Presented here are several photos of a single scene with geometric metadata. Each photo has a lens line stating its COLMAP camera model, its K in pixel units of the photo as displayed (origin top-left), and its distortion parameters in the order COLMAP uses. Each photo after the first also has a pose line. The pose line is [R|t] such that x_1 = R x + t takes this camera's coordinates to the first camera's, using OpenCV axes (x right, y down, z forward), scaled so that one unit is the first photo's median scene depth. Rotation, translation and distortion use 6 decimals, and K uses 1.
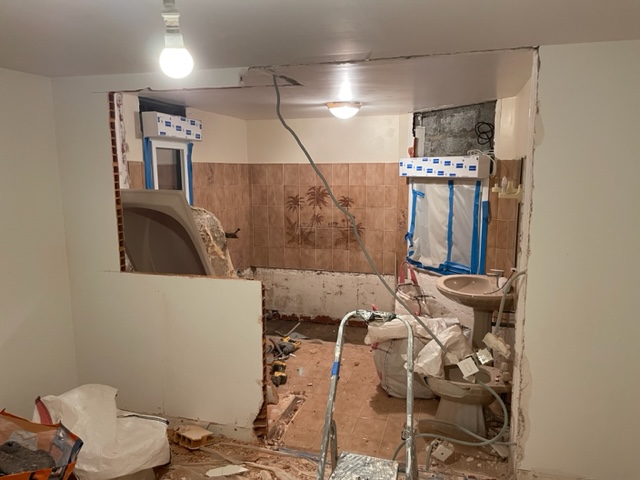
lens RADIAL K [[480.4, 0, 320.0], [0, 480.4, 240.0], [0, 0, 1]] dist [0.091182, -0.127366]
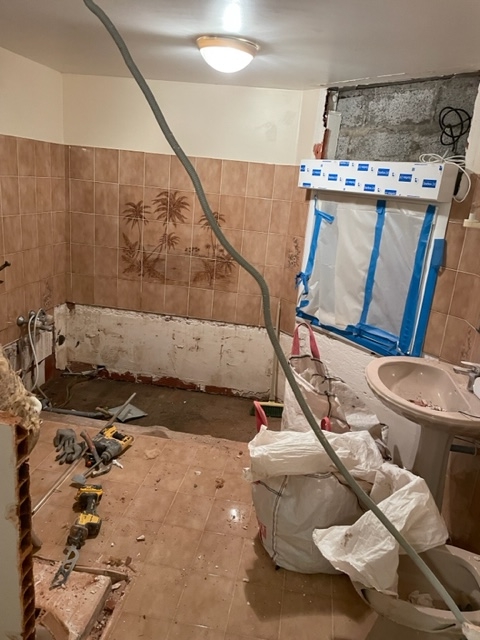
lens RADIAL K [[480.4, 0, 244.3], [0, 480.4, 318.0], [0, 0, 1]] dist [0.091182, -0.127366]
pose [[0.986253, 0.051150, 0.157125, -0.002697], [-0.072136, 0.988767, 0.130904, -0.036012], [-0.148664, -0.140438, 0.978865, 0.335272]]
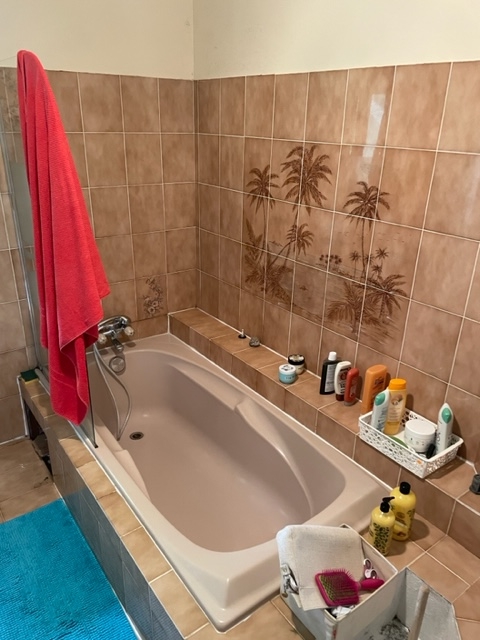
lens RADIAL K [[480.4, 0, 244.3], [0, 480.4, 318.0], [0, 0, 1]] dist [0.091182, -0.127366]
pose [[0.808395, 0.248167, -0.533770, 0.194038], [-0.114395, 0.955730, 0.271098, -0.089628], [0.577418, -0.158094, 0.800996, 0.734244]]
